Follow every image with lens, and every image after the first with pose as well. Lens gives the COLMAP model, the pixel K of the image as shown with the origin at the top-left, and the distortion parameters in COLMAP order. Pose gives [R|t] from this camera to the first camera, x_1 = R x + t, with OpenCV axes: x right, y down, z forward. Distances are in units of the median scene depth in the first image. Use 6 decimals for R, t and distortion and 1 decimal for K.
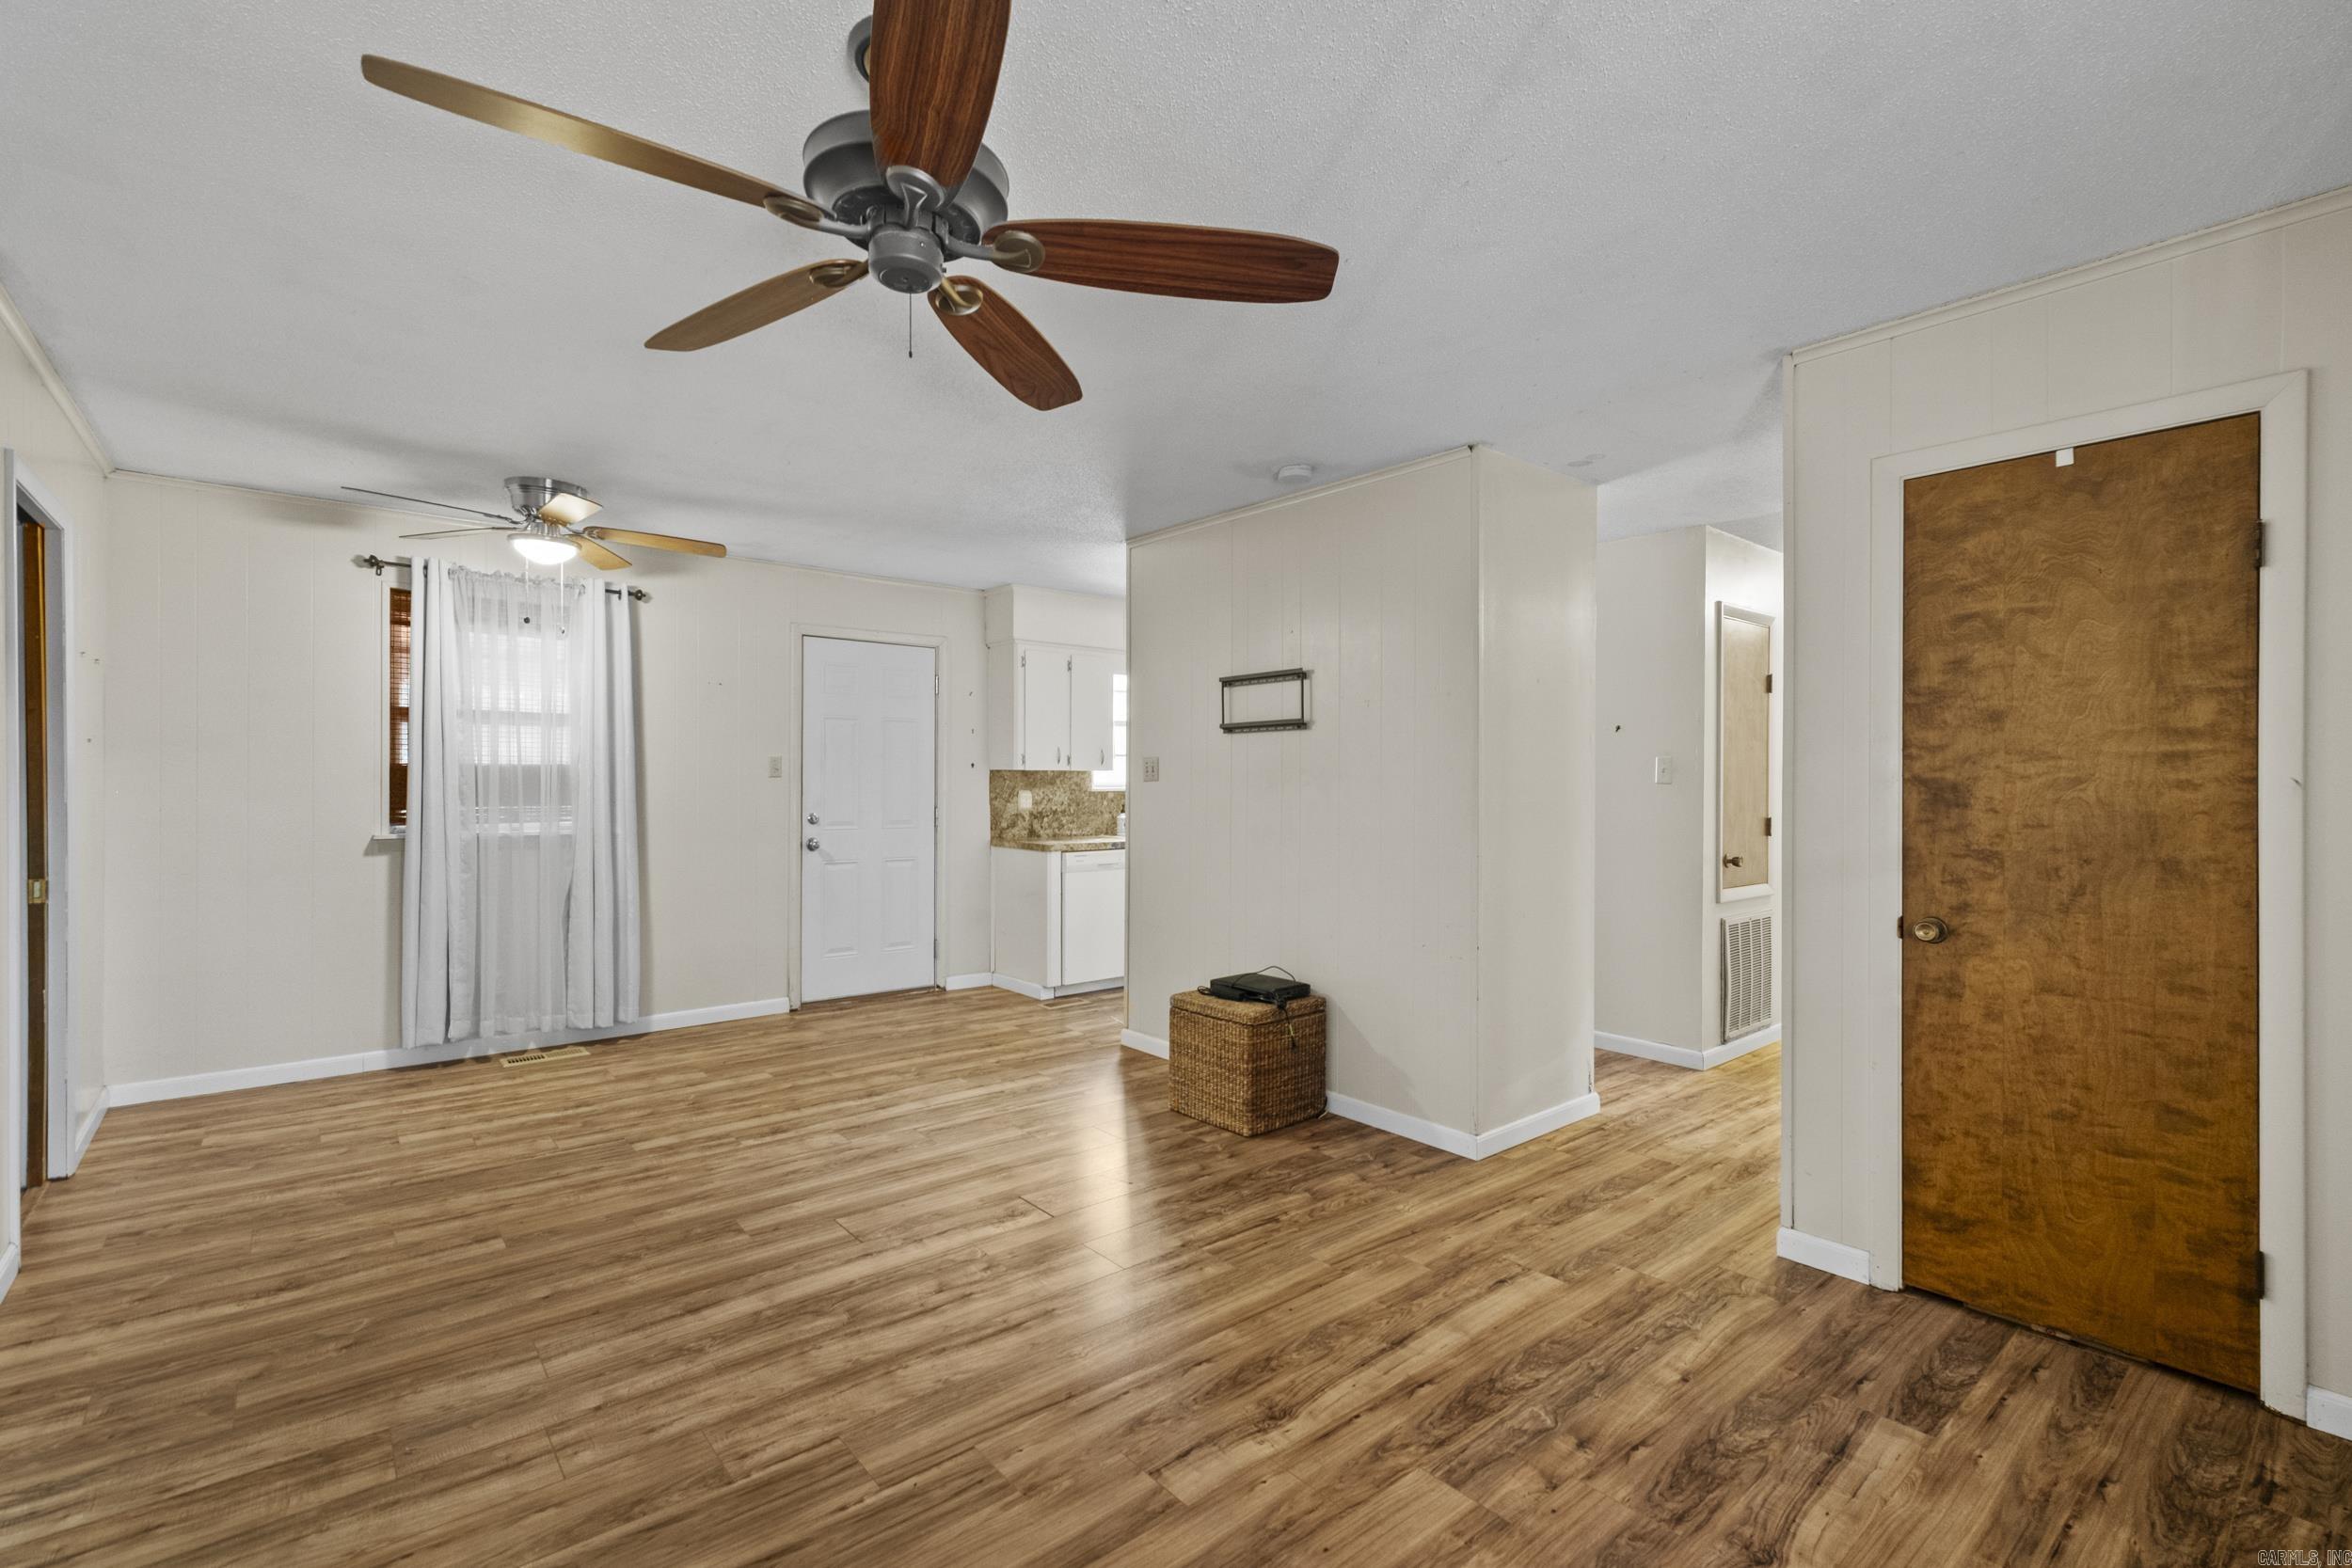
lens RADIAL K [[1021.9, 0, 1151.1], [0, 1021.9, 795.0], [0, 0, 1]] dist [0.009195, -0.000680]
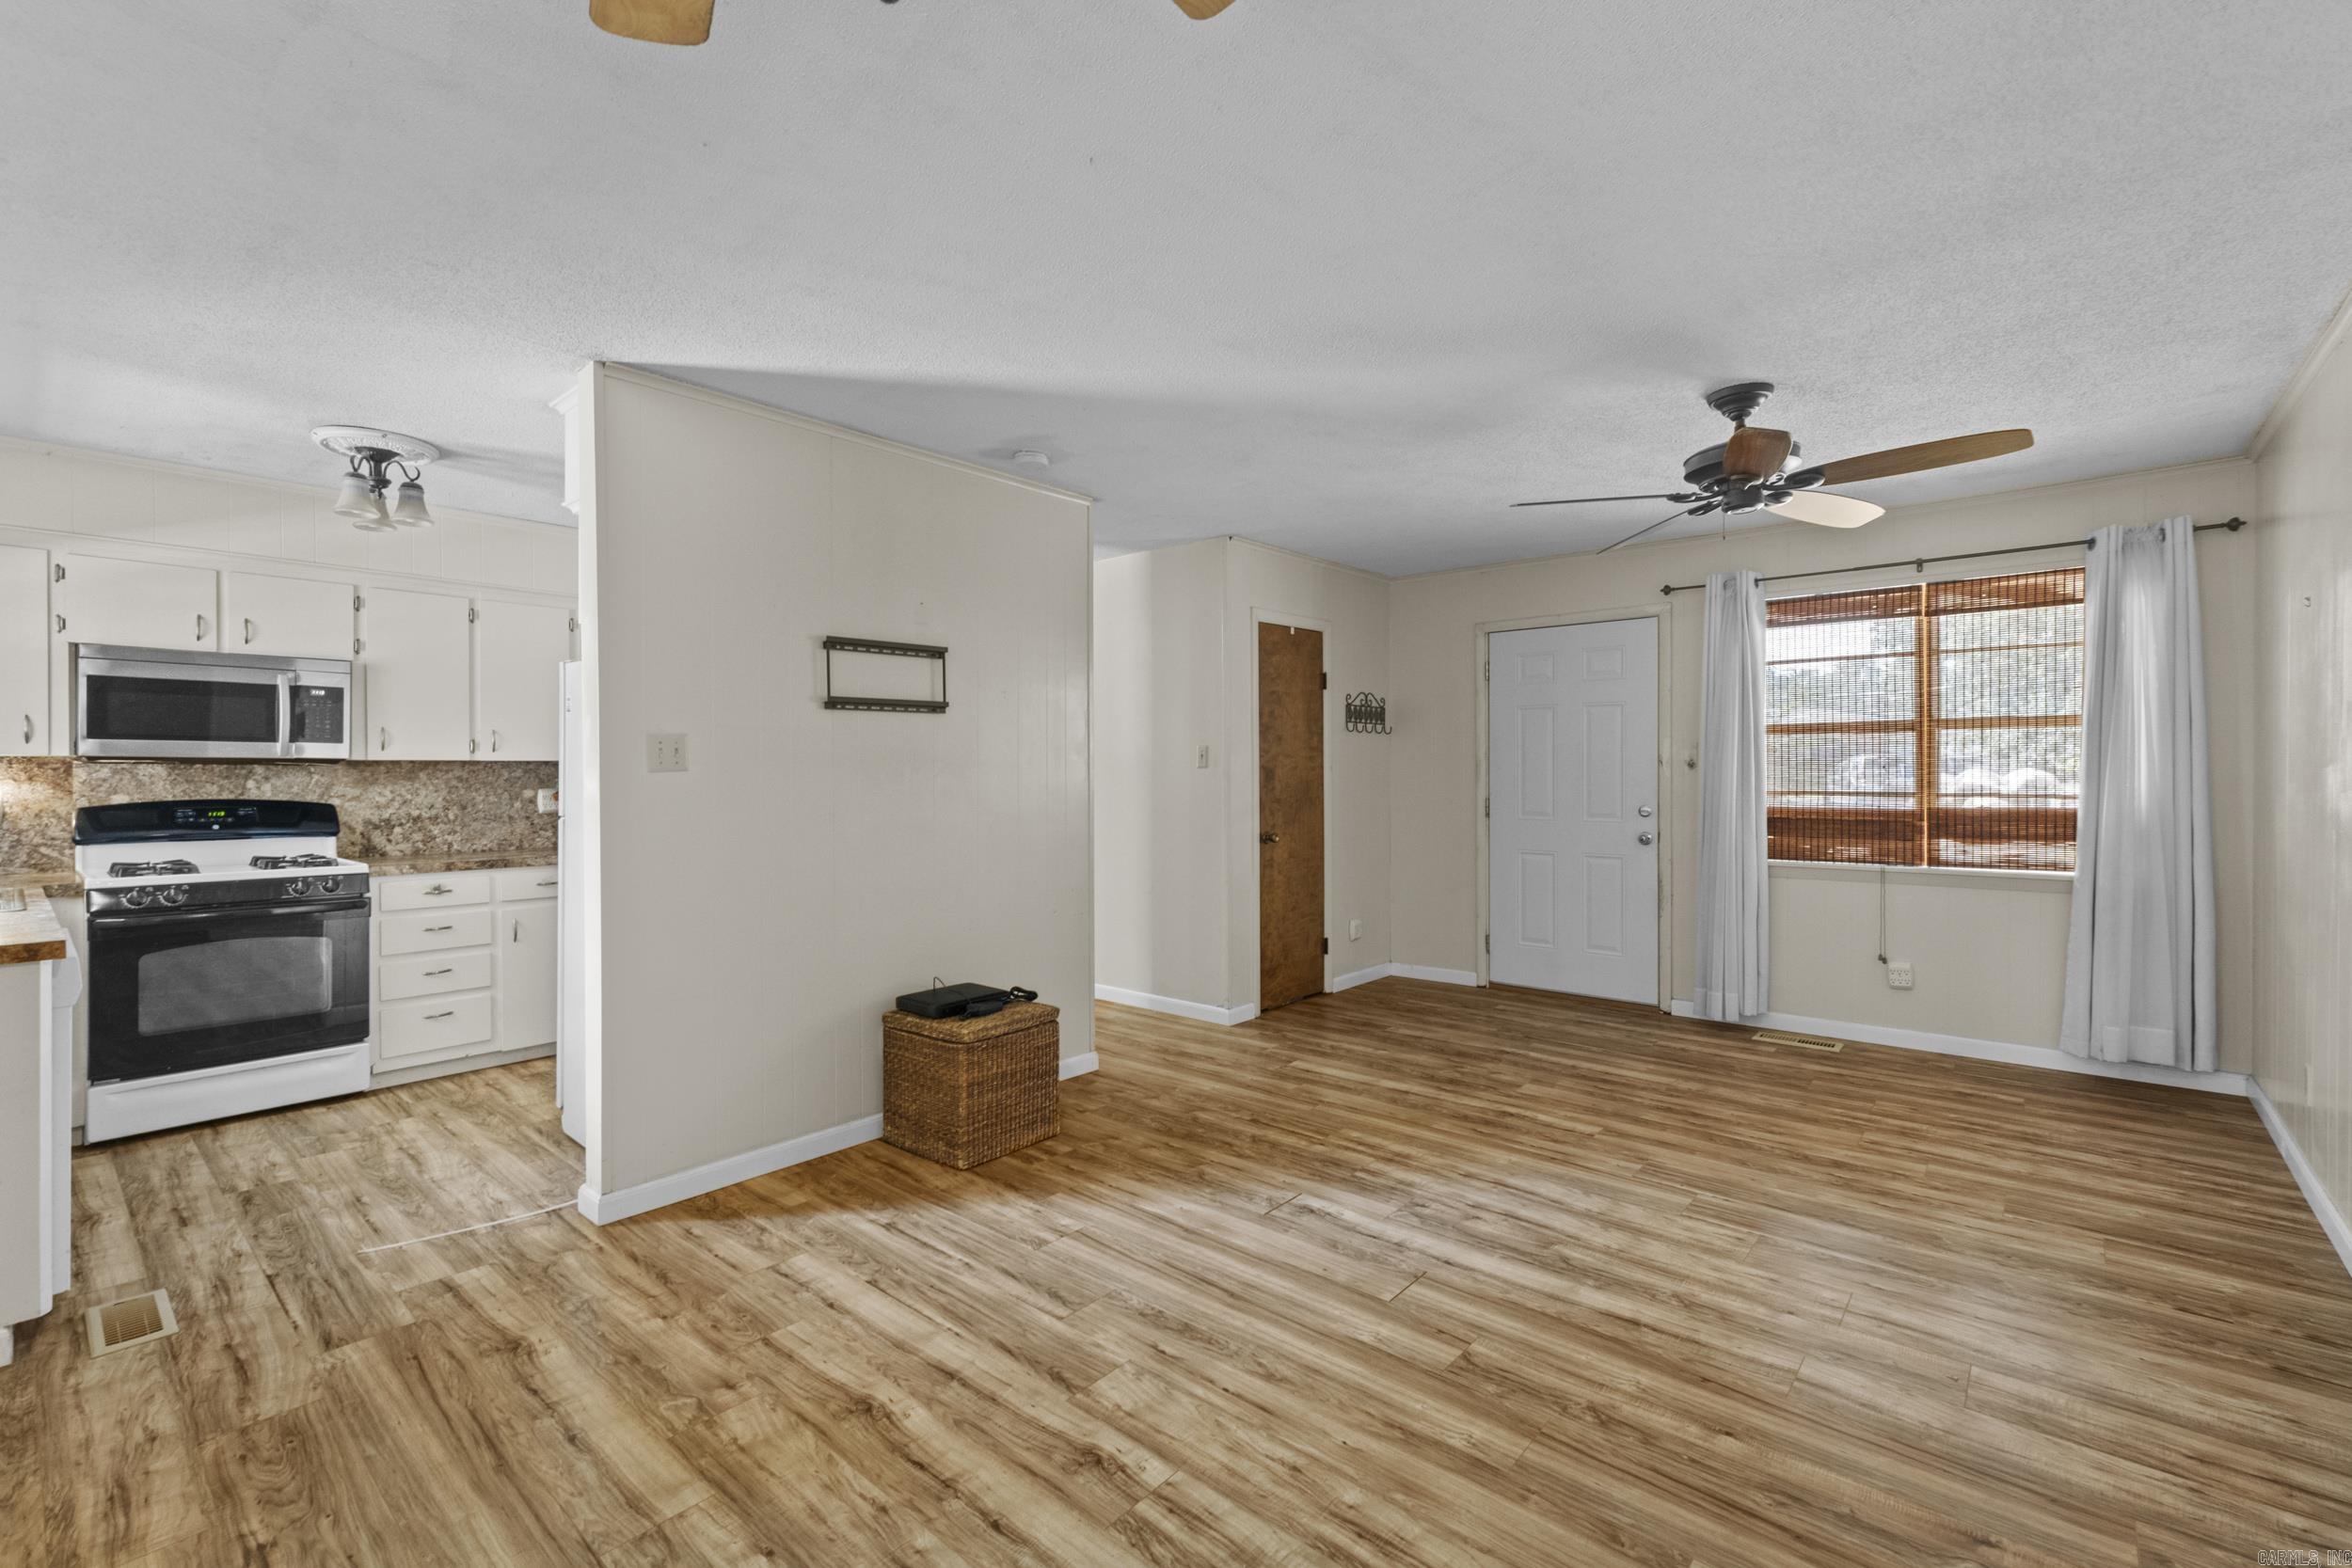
lens RADIAL K [[1021.9, 0, 1146.3], [0, 1021.9, 787.3], [0, 0, 1]] dist [0.009195, -0.000680]
pose [[-0.145547, -0.021013, 0.989128, -0.949730], [0.016349, 0.999587, 0.023641, -0.019758], [-0.989216, 0.019612, -0.145143, 1.137984]]
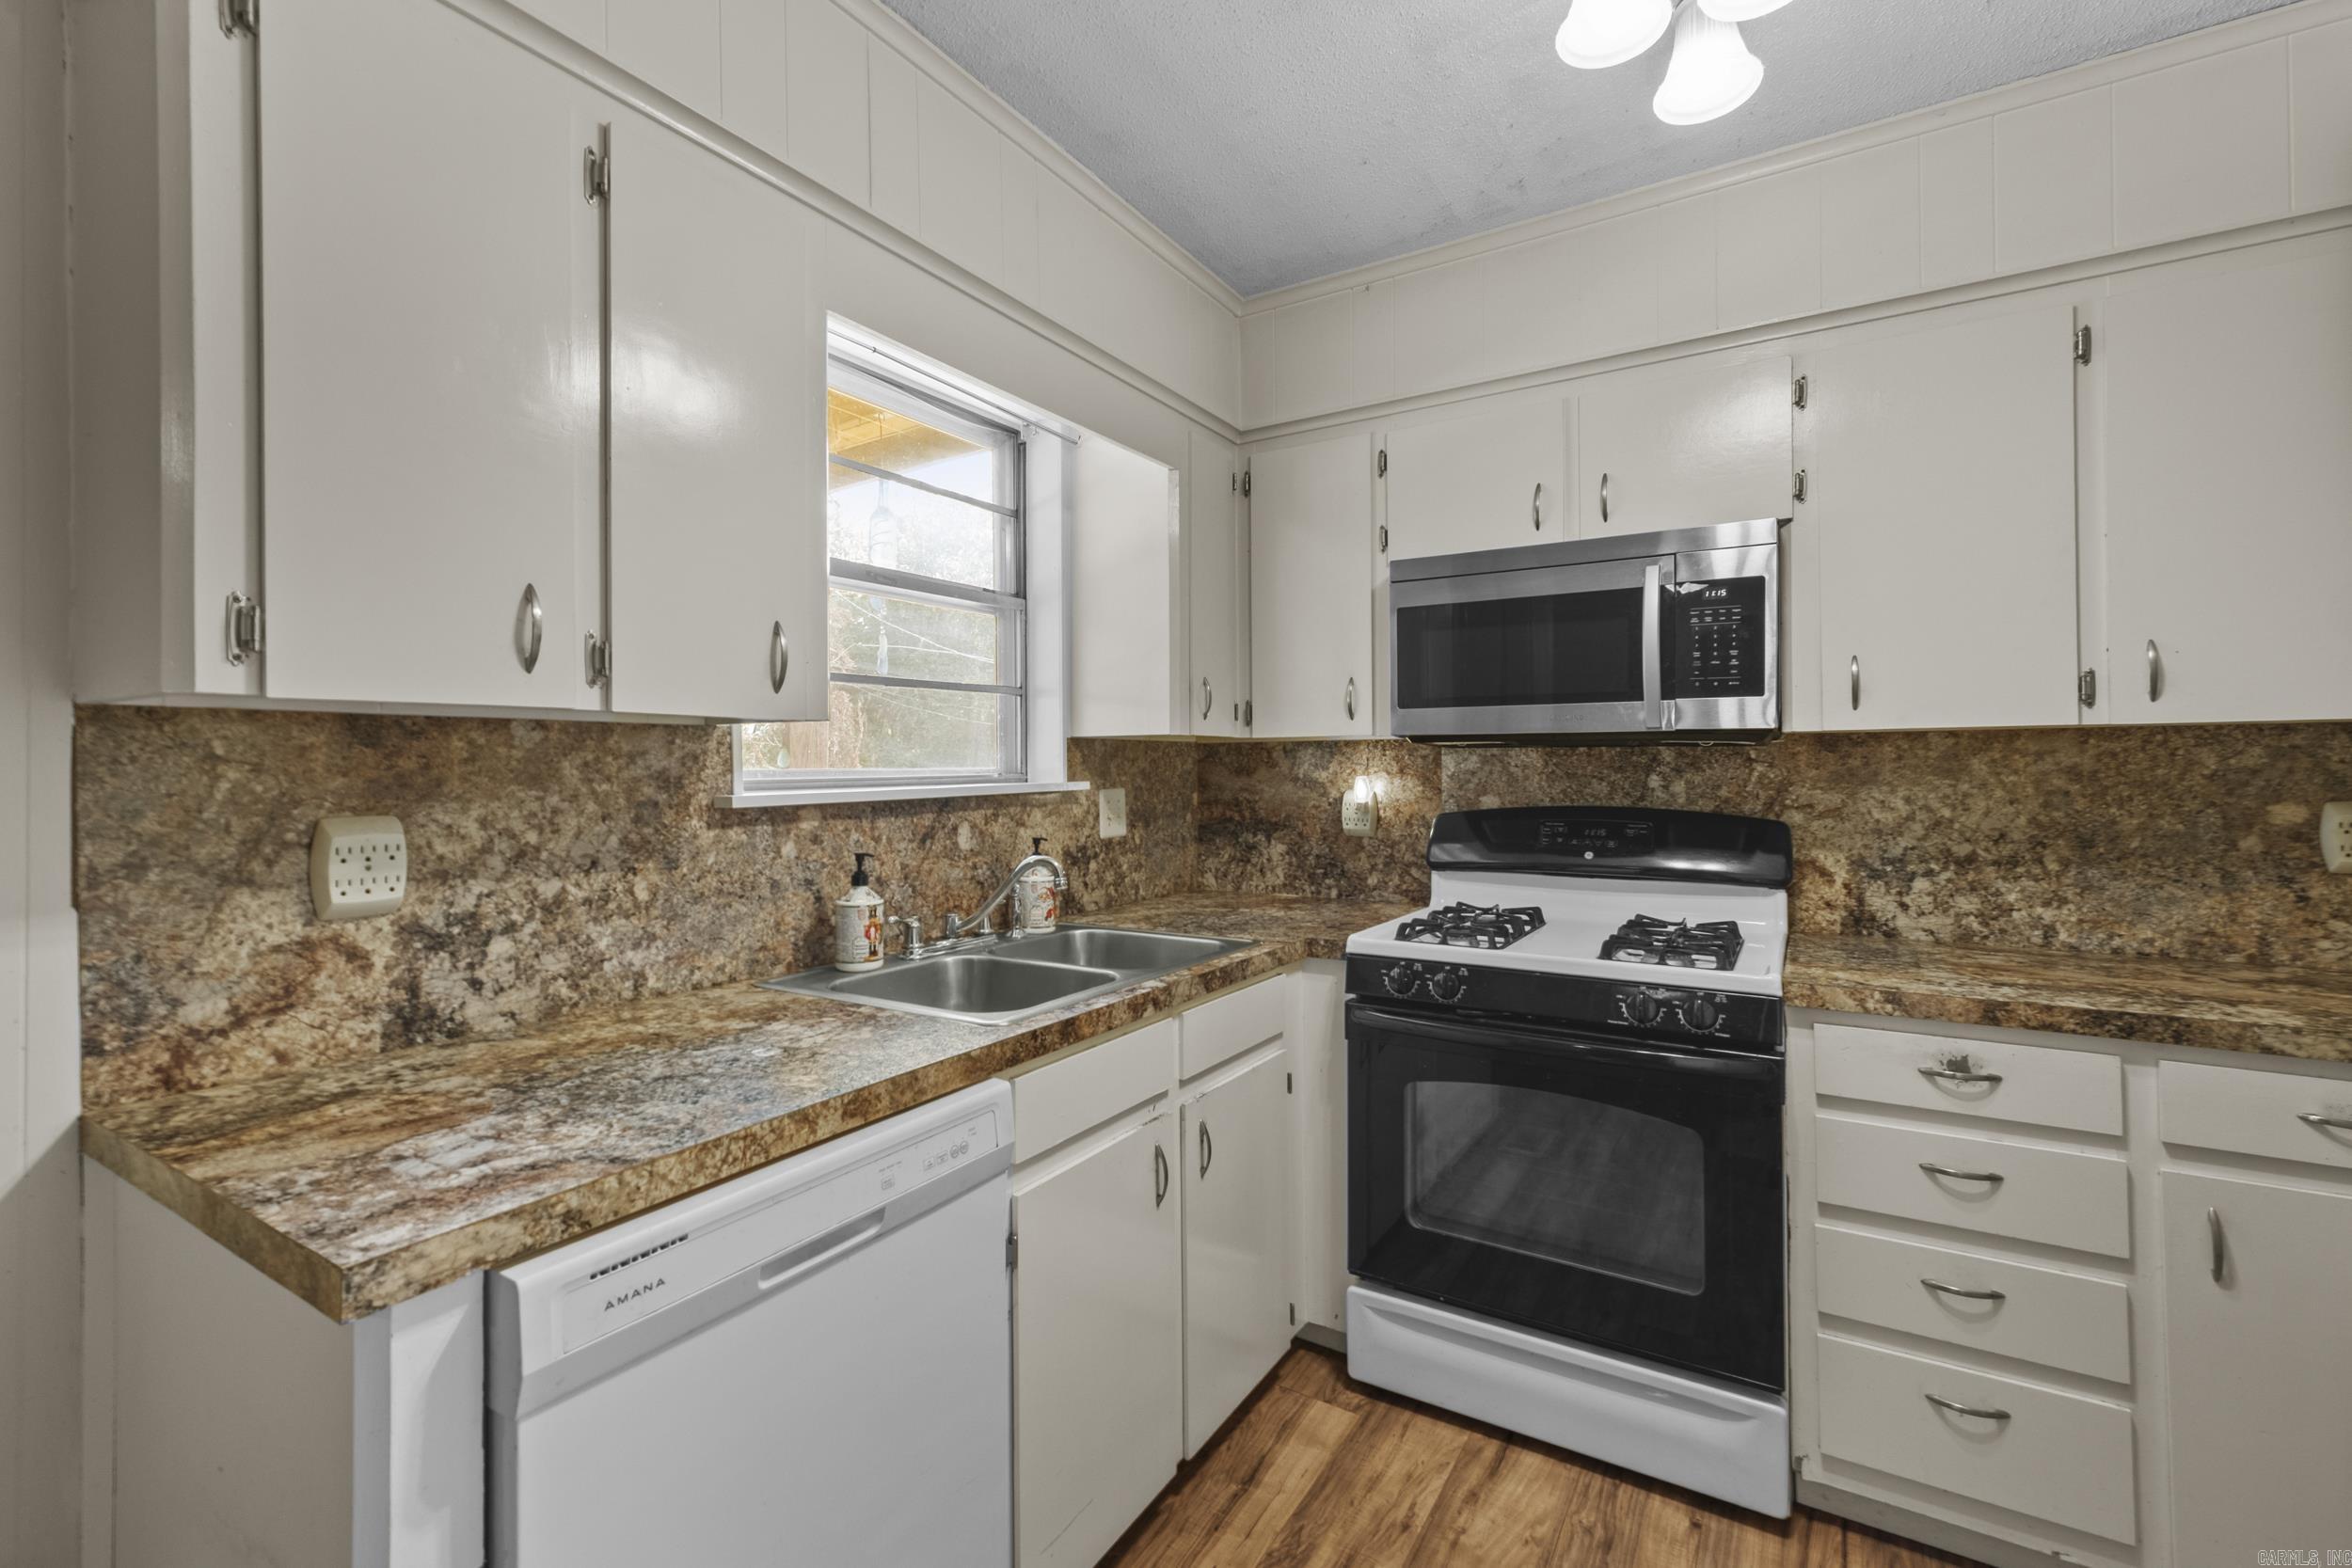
lens RADIAL K [[1021.9, 0, 1160.2], [0, 1021.9, 764.5], [0, 0, 1]] dist [0.009195, -0.000680]
pose [[0.951092, -0.010412, 0.308731, -0.073020], [0.016506, 0.999717, -0.017136, -0.016693], [-0.308465, 0.021394, 0.950995, 1.478700]]
